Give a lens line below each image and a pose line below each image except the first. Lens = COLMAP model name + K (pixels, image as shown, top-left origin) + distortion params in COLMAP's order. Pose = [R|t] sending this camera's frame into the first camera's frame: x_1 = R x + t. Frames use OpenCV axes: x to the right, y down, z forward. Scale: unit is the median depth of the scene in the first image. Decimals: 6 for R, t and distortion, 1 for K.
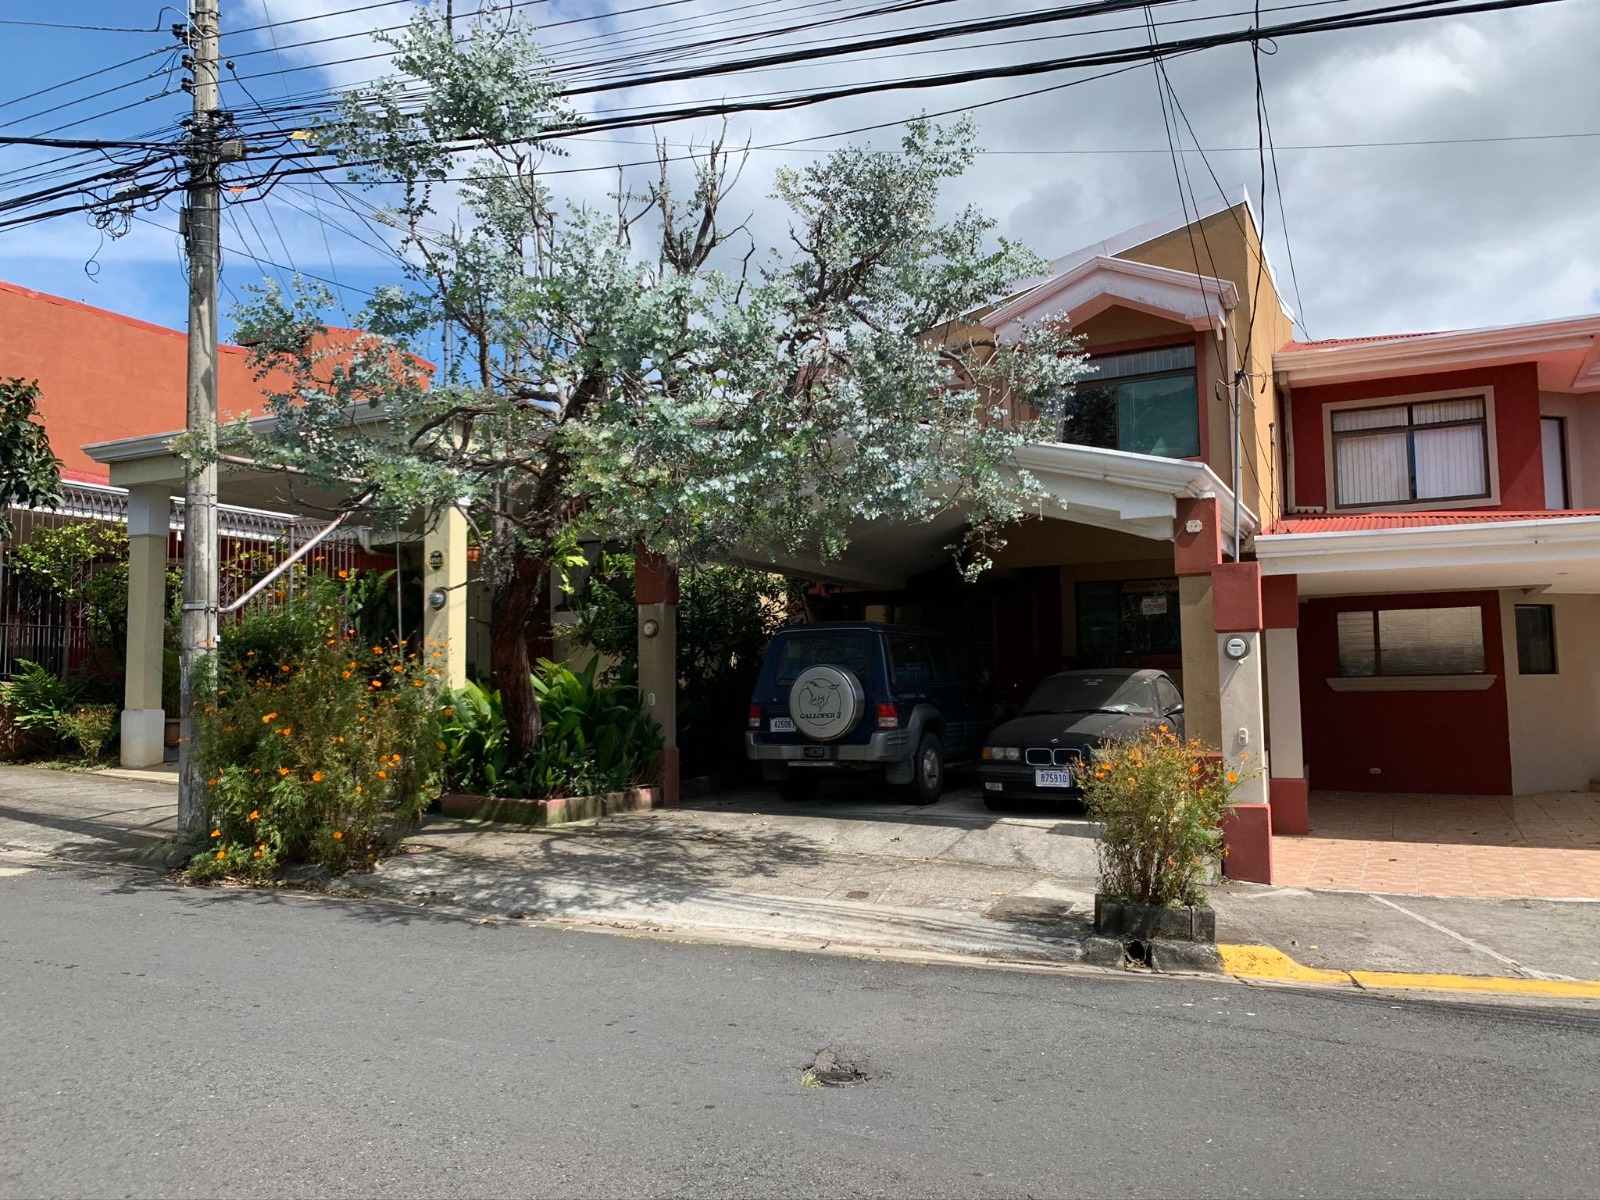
lens RADIAL K [[1215.1, 0, 803.7], [0, 1215.1, 592.7], [0, 0, 1]] dist [0.013697, -0.008443]
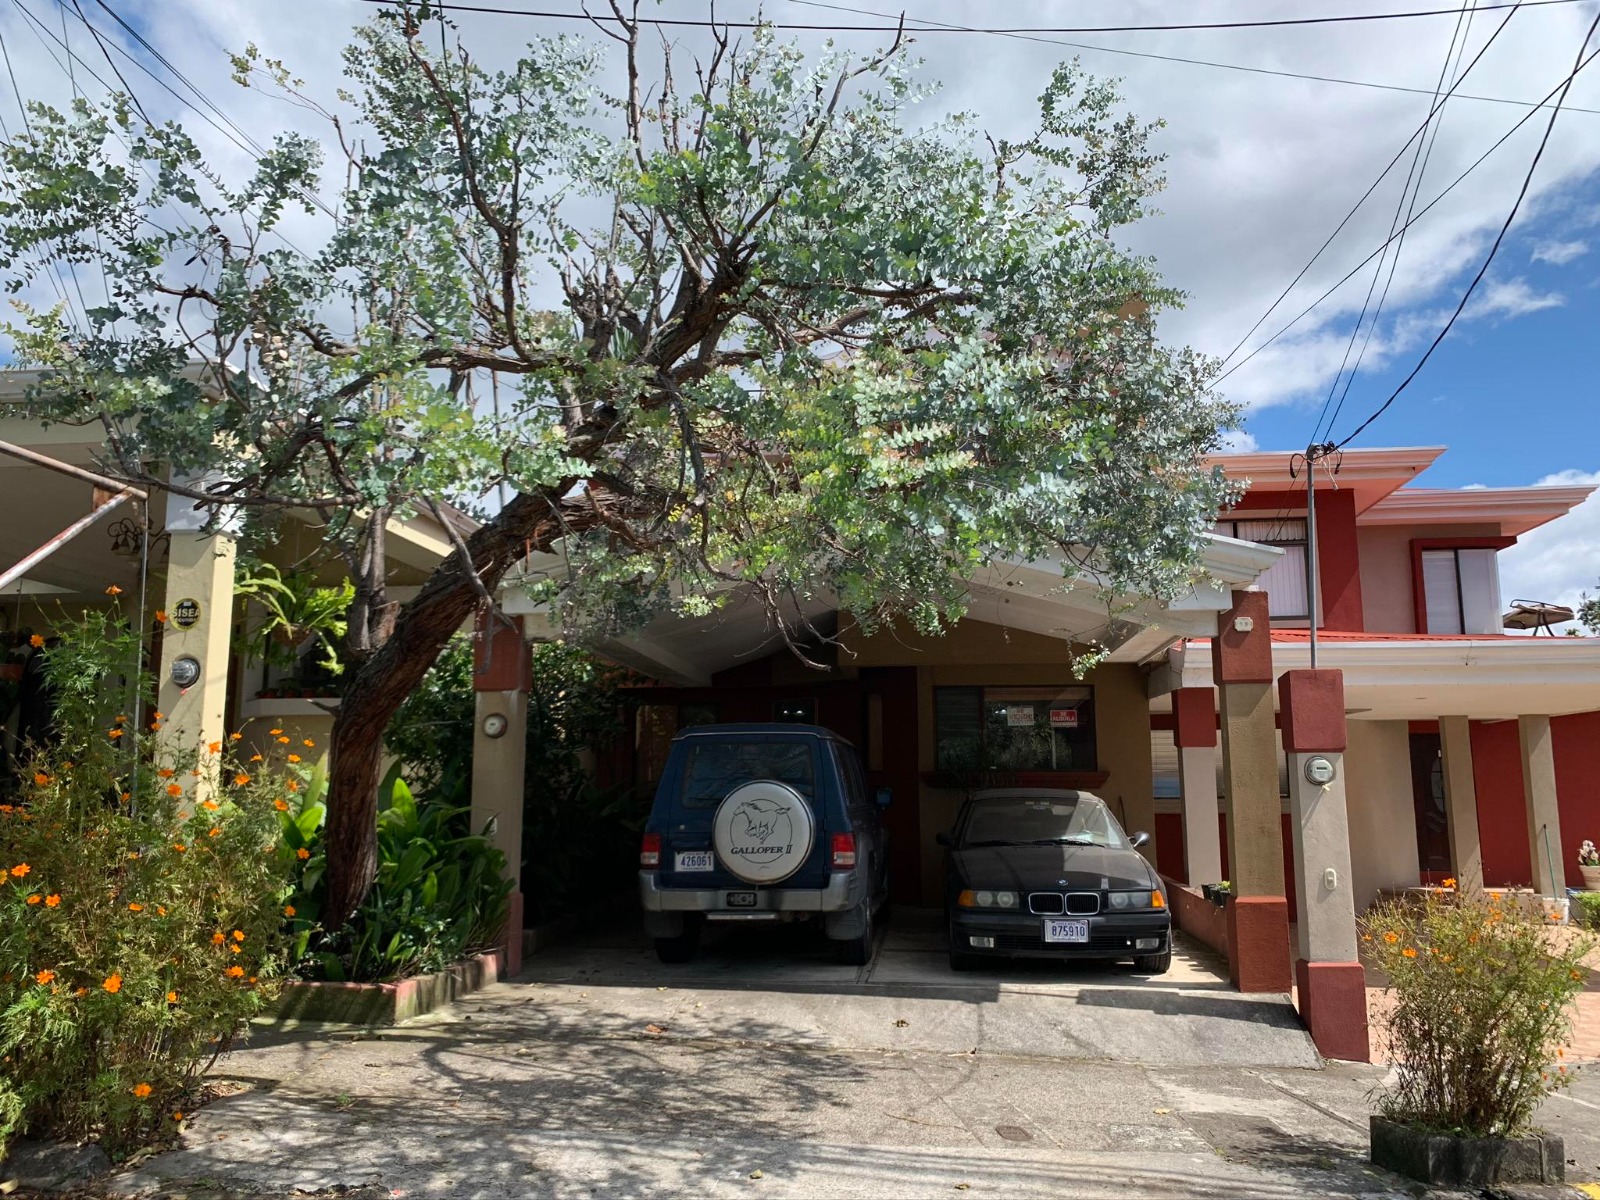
lens RADIAL K [[1220.5, 0, 800.0], [0, 1220.5, 600.0], [0, 0, 1]] dist [-0.011615, 0.002592]
pose [[0.939768, 0.065281, 0.335522, -0.226066], [-0.037920, 0.995445, -0.087470, 0.012810], [-0.339704, 0.069478, 0.937963, 0.279713]]
